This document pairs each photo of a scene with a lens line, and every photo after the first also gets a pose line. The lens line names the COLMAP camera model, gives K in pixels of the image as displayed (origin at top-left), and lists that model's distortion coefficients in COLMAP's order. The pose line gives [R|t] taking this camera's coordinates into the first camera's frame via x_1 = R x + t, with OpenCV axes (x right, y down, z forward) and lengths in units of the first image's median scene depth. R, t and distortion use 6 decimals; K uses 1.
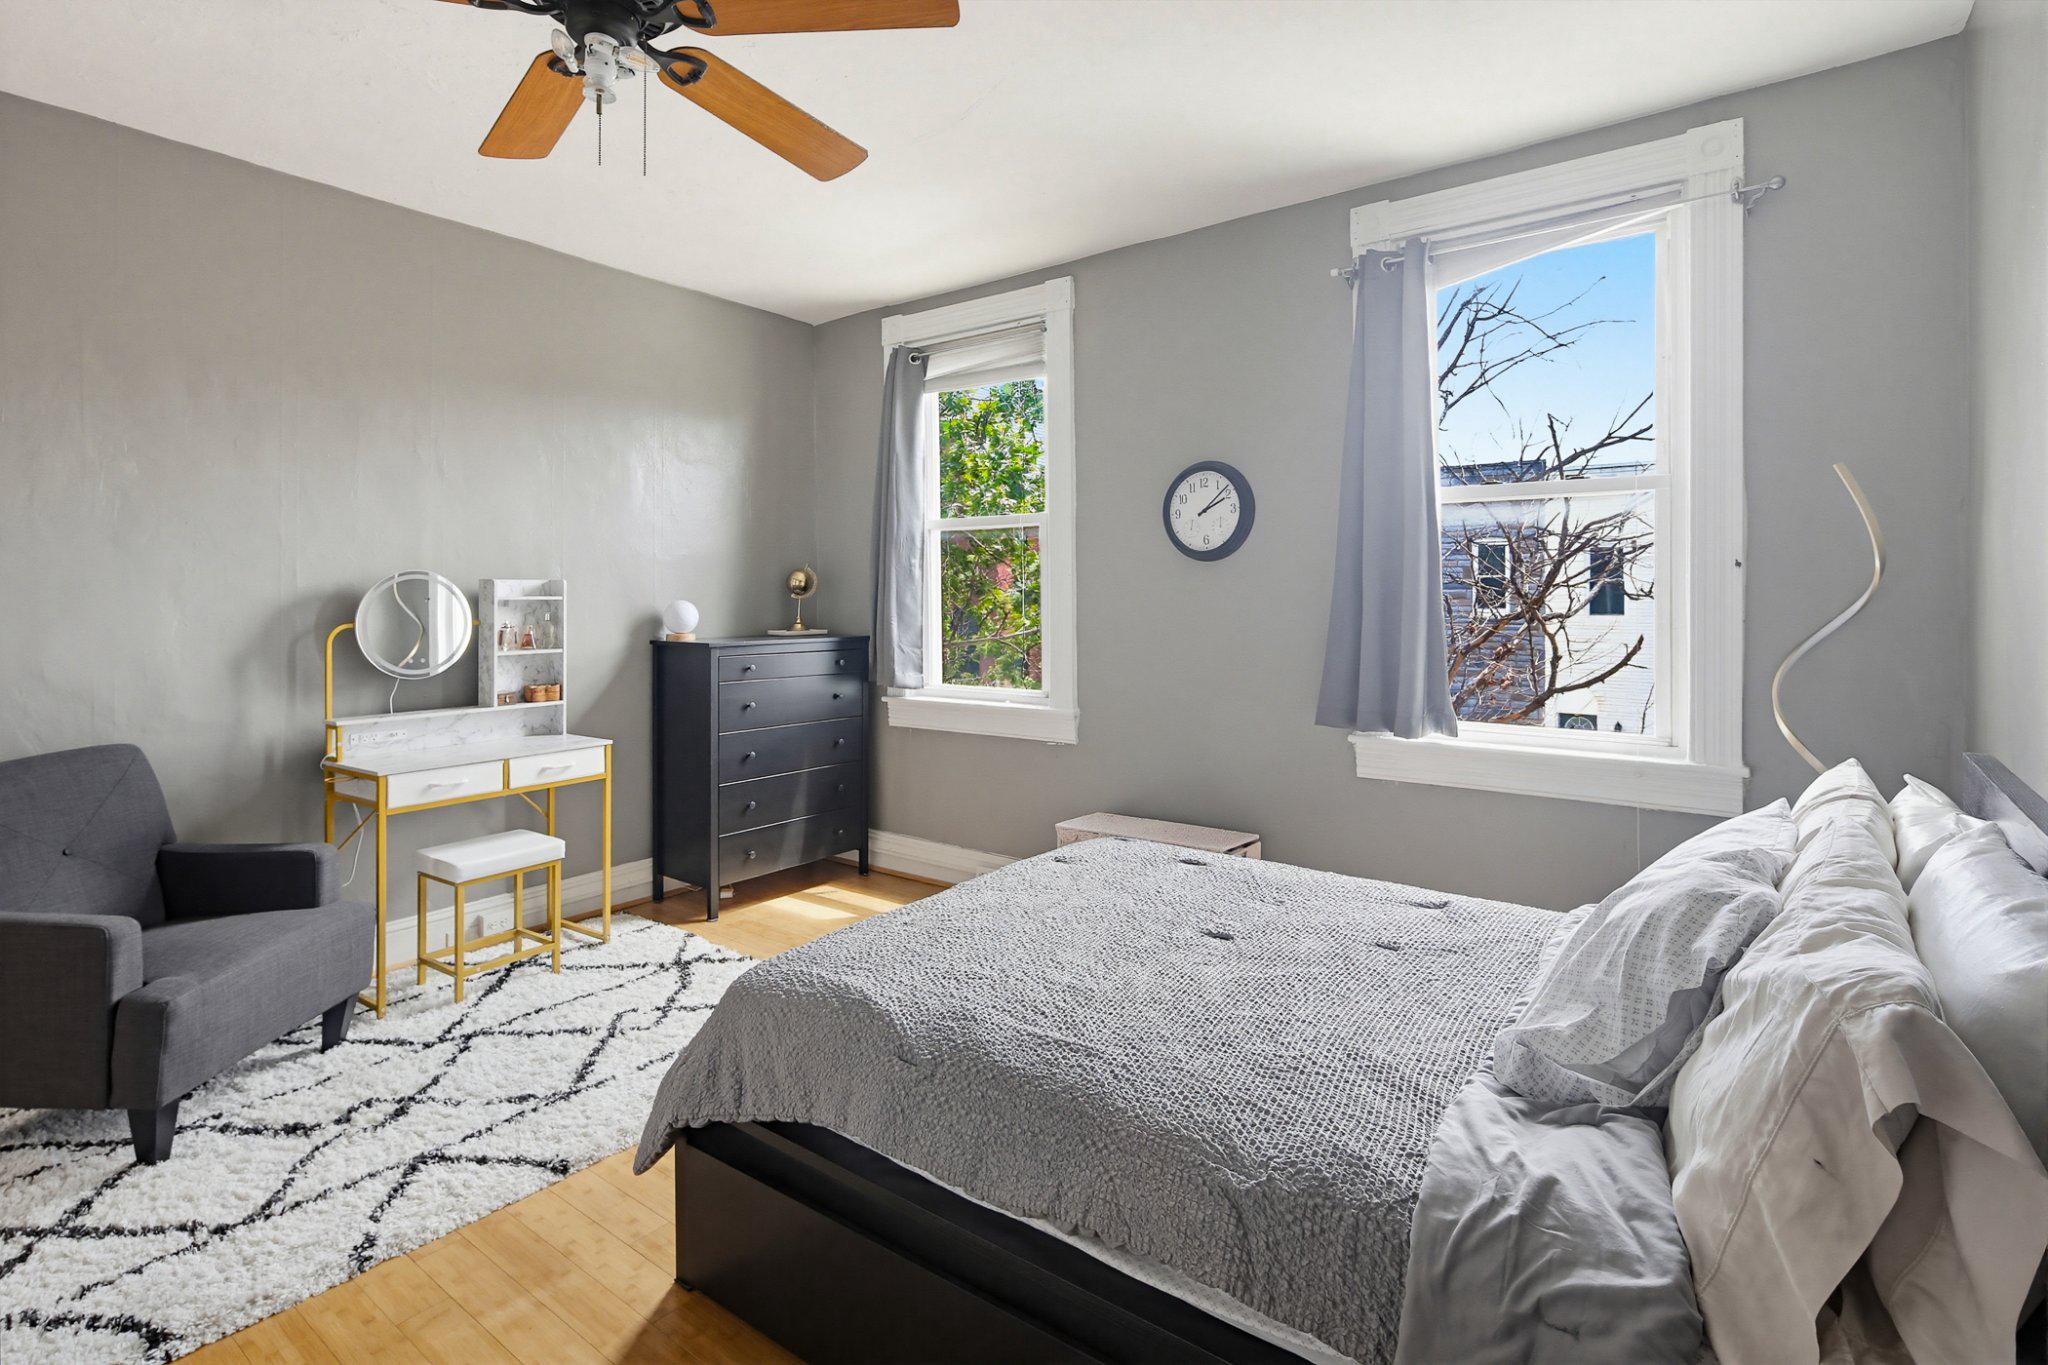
lens RADIAL K [[1037.7, 0, 1020.4], [0, 1037.7, 593.3], [0, 0, 1]] dist [0.000731, 0.000941]
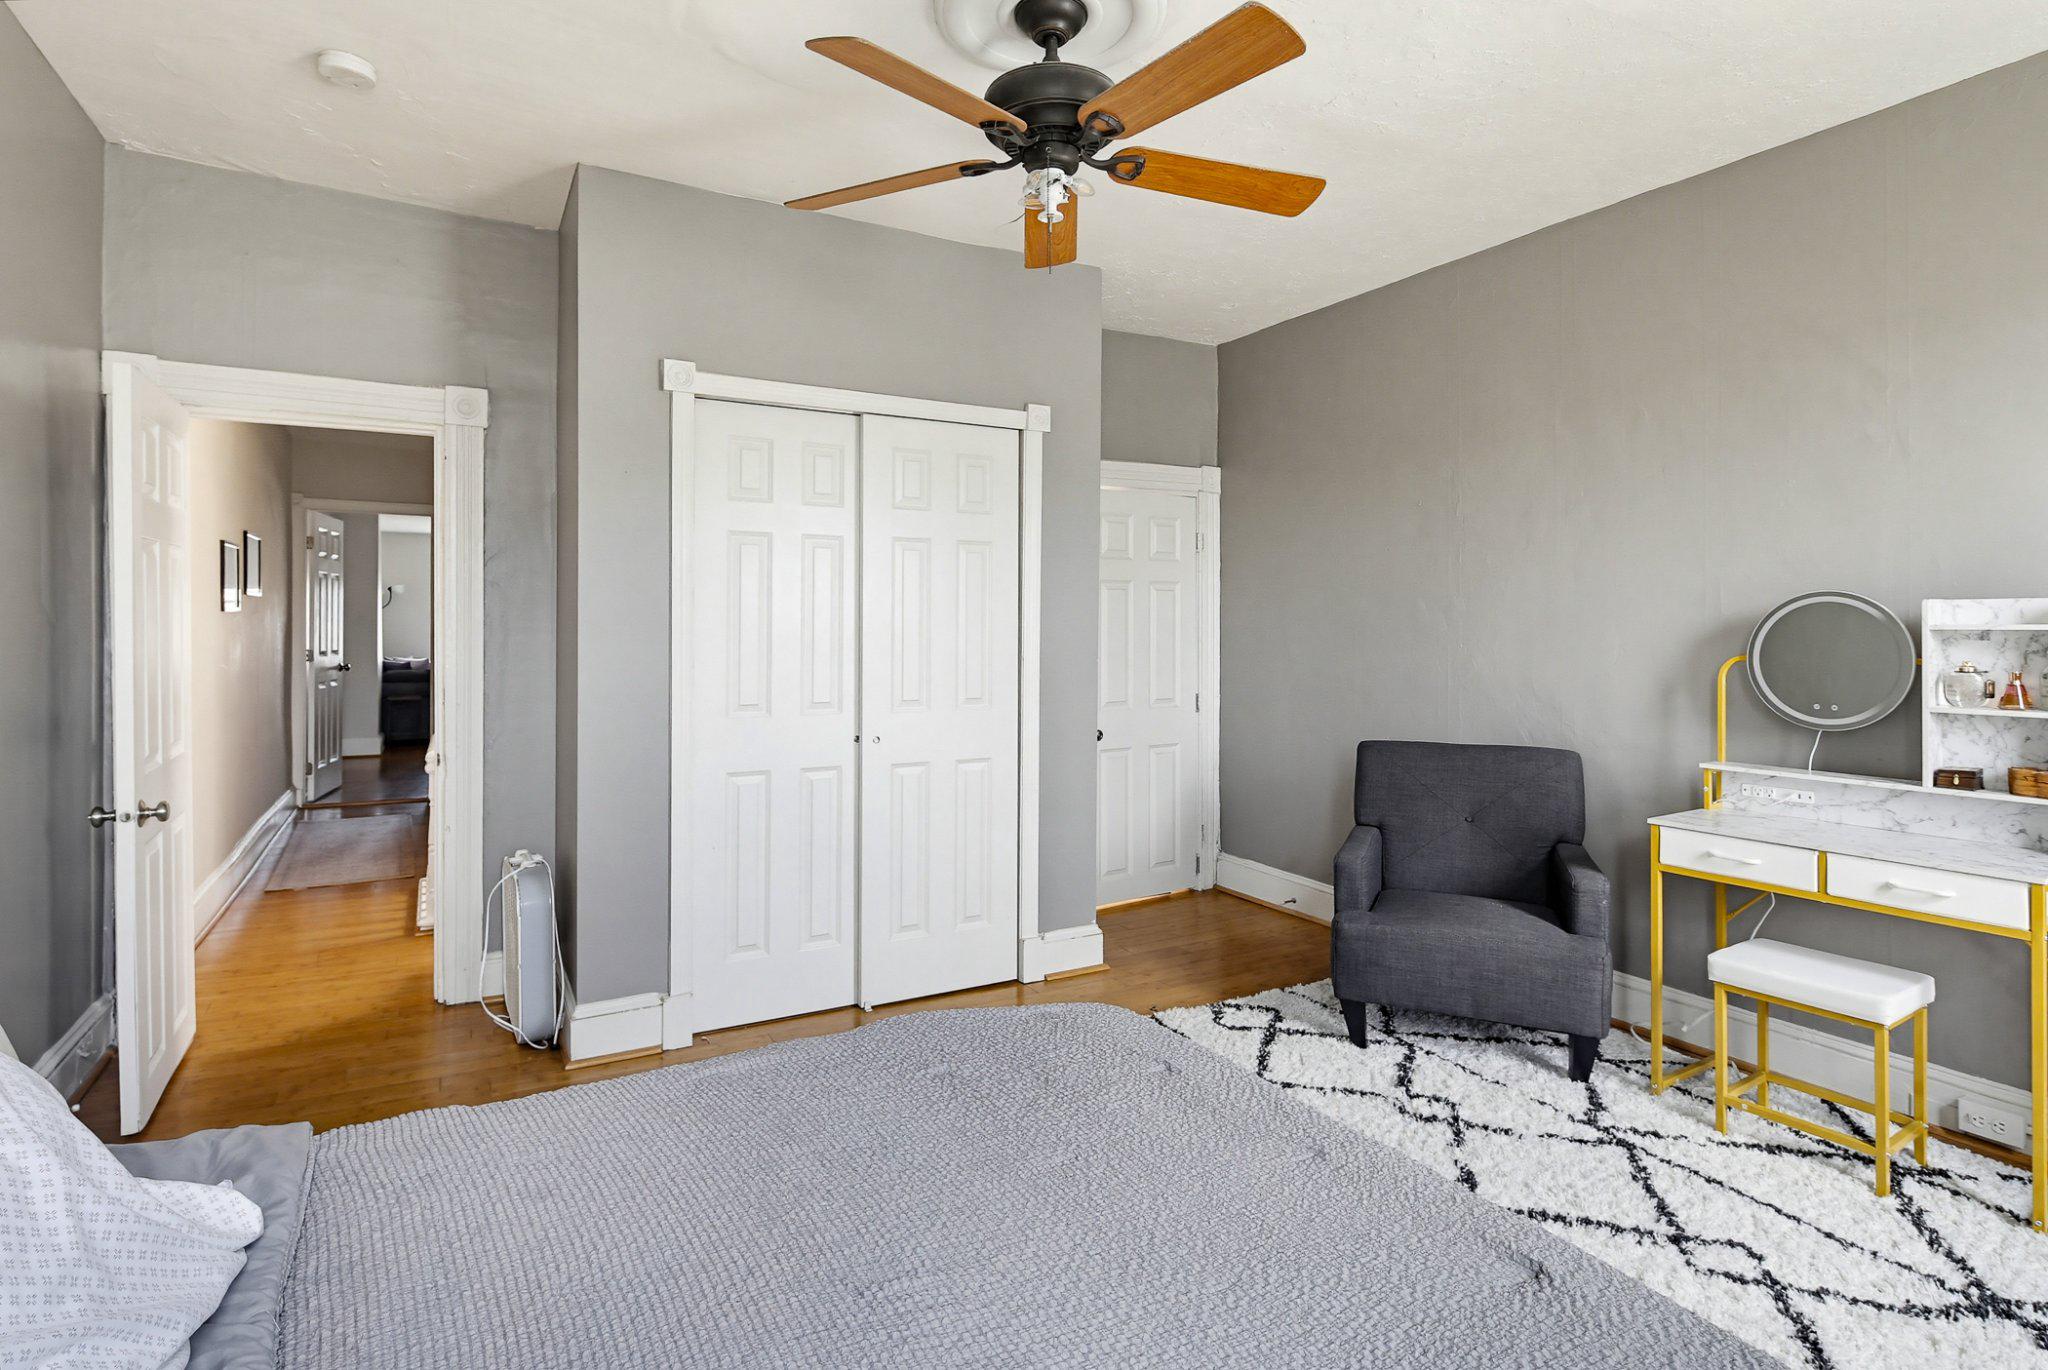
lens RADIAL K [[1046.6, 0, 1020.3], [0, 1046.6, 620.3], [0, 0, 1]] dist [0.001456, -0.000480]
pose [[-0.426616, -0.002877, -0.904428, 0.460913], [-0.000402, 0.999995, -0.002991, 0.002316], [0.904433, -0.000912, -0.426615, 0.936332]]
